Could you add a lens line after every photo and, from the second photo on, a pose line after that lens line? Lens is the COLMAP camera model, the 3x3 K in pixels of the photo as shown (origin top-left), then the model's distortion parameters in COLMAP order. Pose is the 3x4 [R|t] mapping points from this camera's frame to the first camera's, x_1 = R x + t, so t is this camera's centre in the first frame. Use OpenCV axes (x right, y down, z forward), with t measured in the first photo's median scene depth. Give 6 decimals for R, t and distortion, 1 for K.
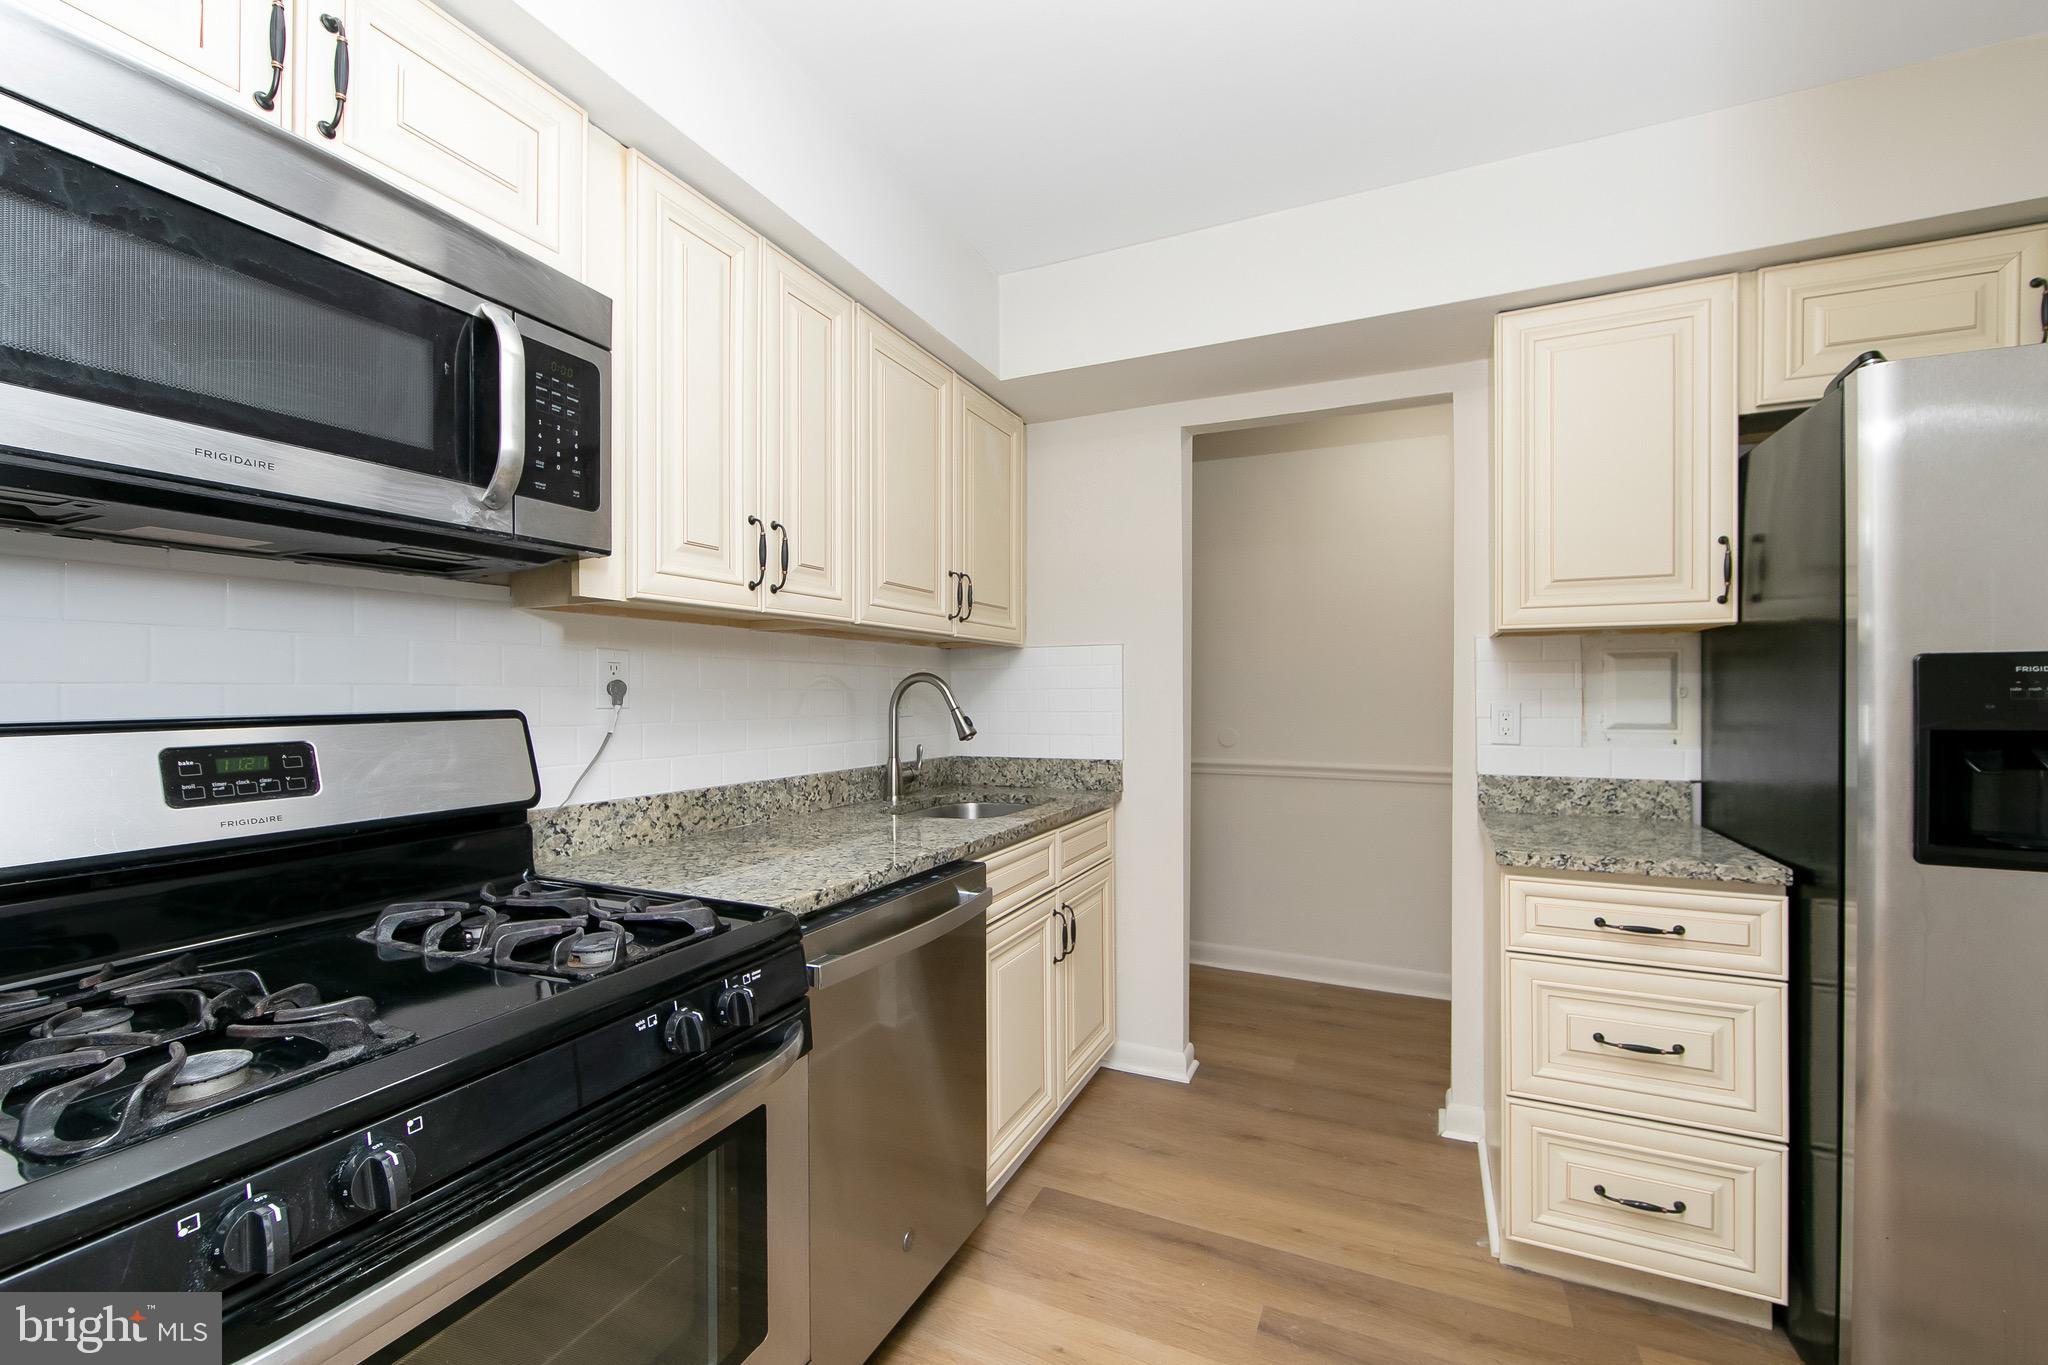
lens RADIAL K [[822.7, 0, 1053.7], [0, 822.7, 697.4], [0, 0, 1]] dist [-0.004838, 0.000752]
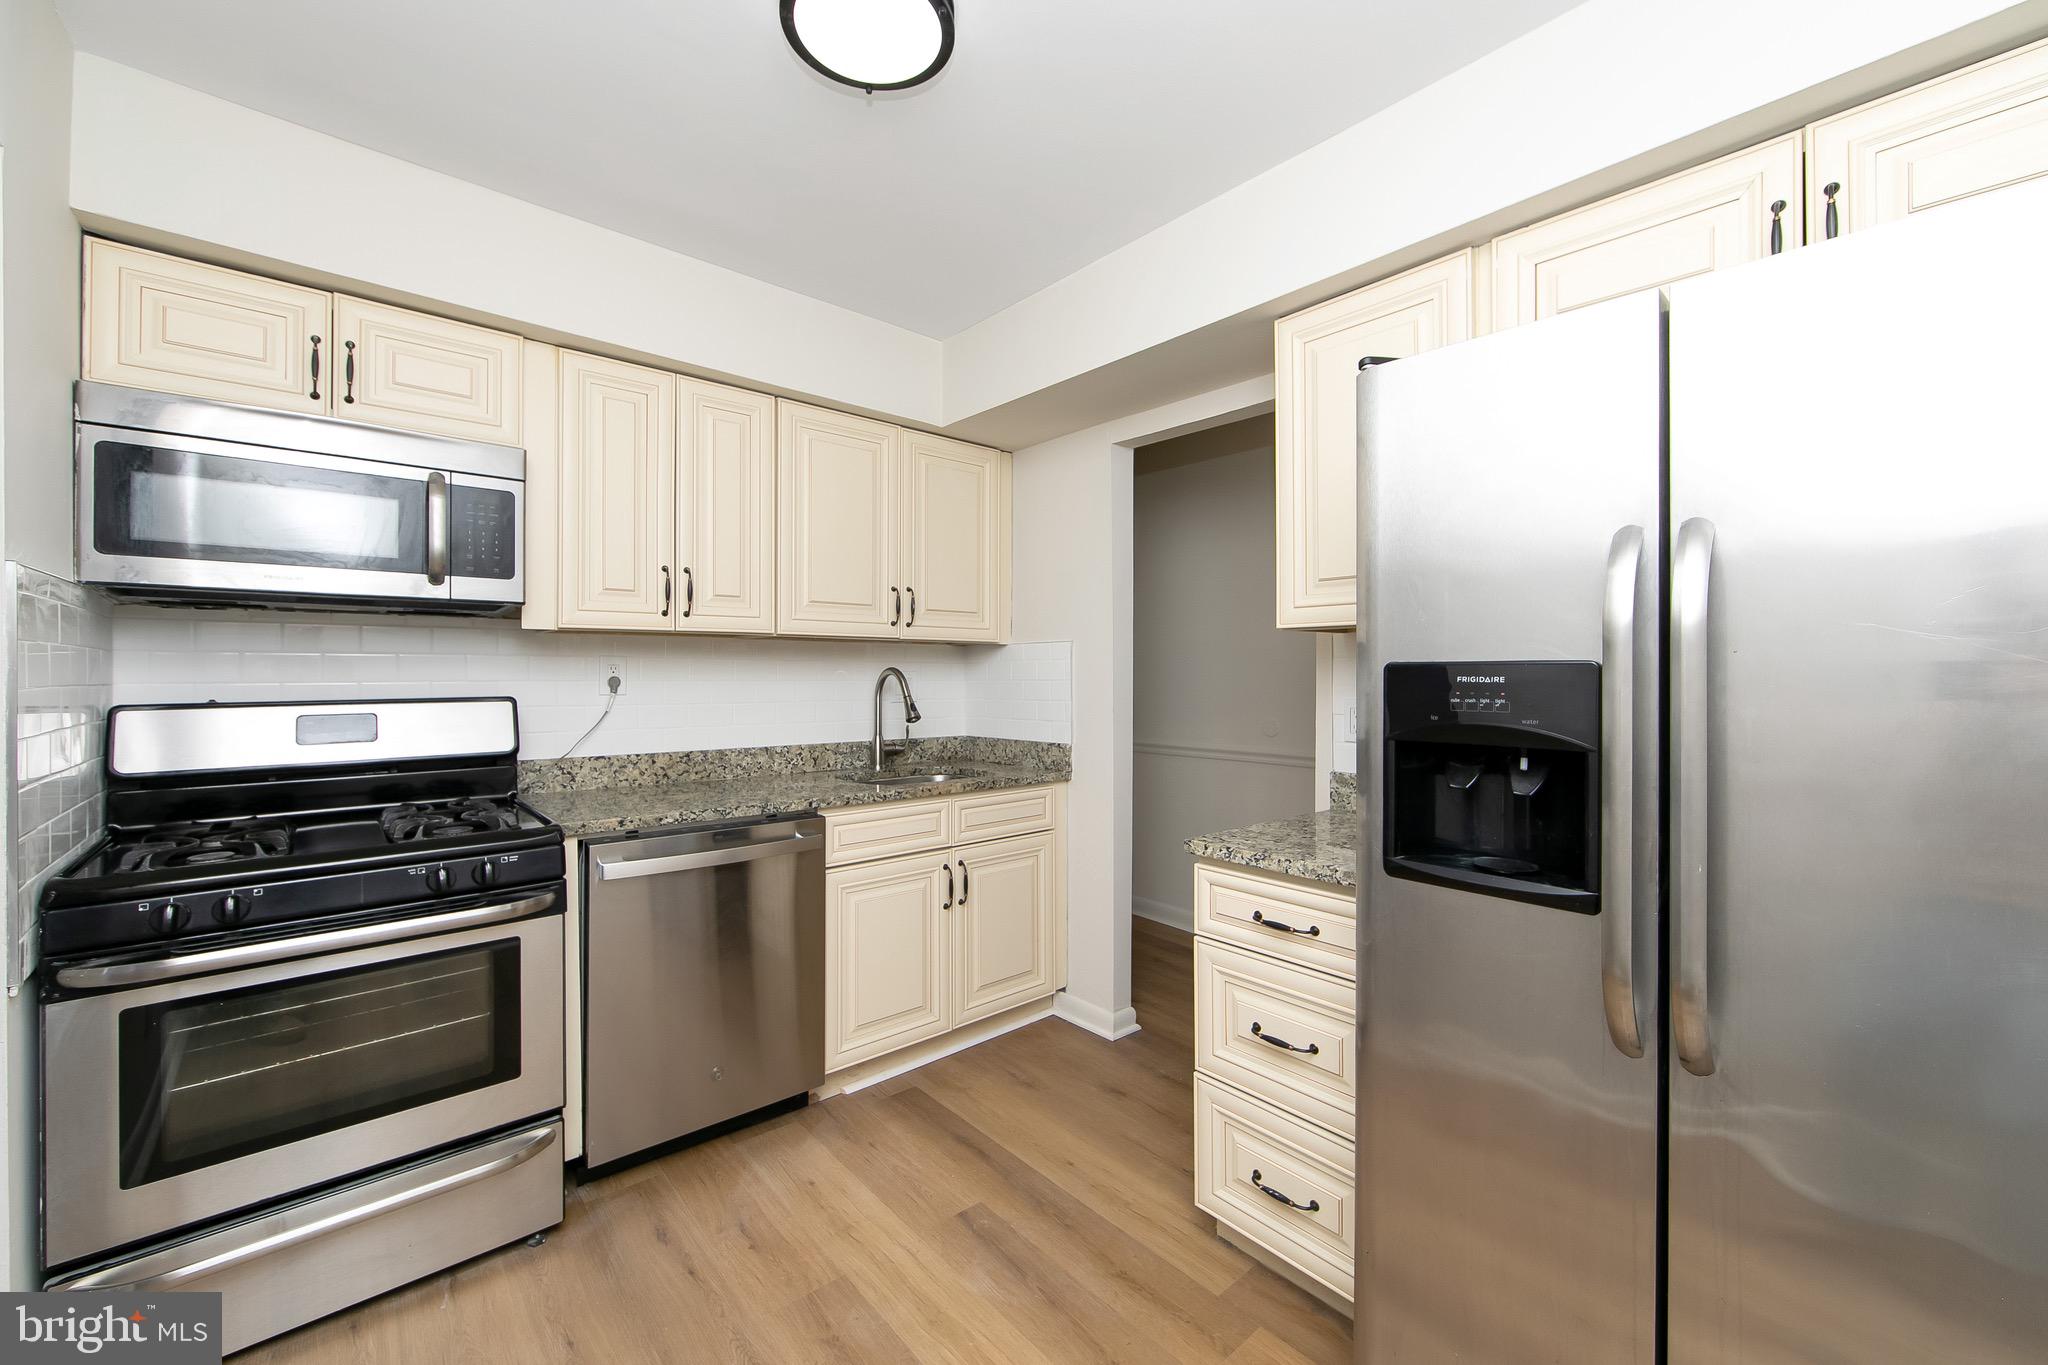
lens RADIAL K [[822.7, 0, 1070.7], [0, 822.7, 675.1], [0, 0, 1]] dist [-0.004838, 0.000752]
pose [[0.913764, 0.004770, -0.406218, 0.733791], [-0.006082, 0.999980, -0.001939, -0.021775], [0.406201, 0.004243, 0.913774, -0.037317]]
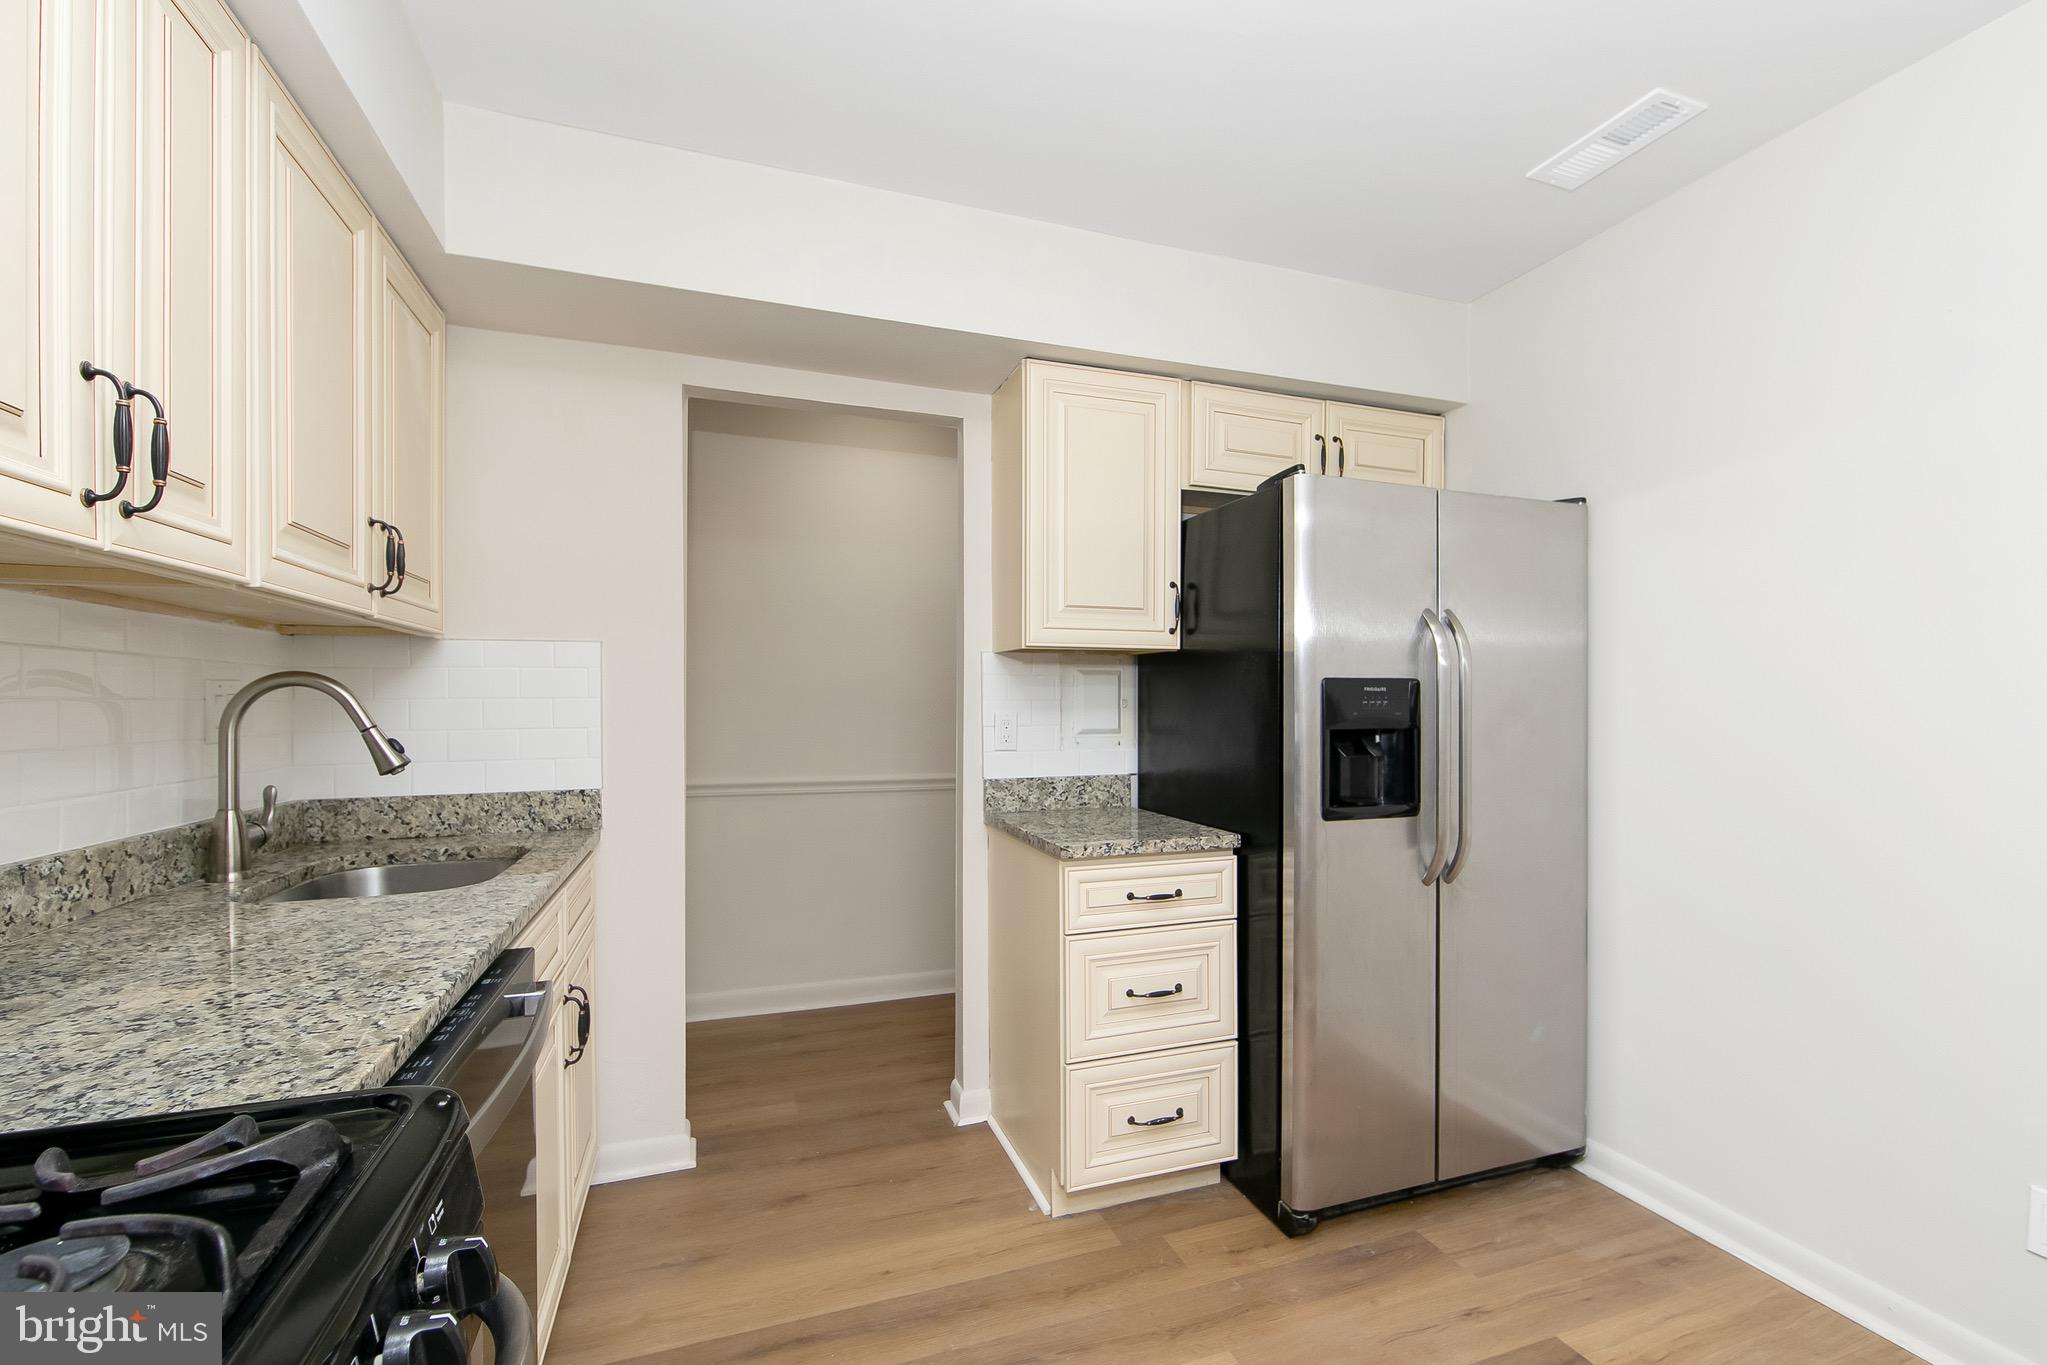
lens RADIAL K [[864.9, 0, 1030.0], [0, 864.9, 709.4], [0, 0, 1]] dist [-0.001794, 0.000259]
pose [[0.724243, -0.004639, 0.689529, -0.257965], [0.002267, 0.999988, 0.004347, -0.002825], [-0.689541, -0.001585, 0.724245, 0.161618]]
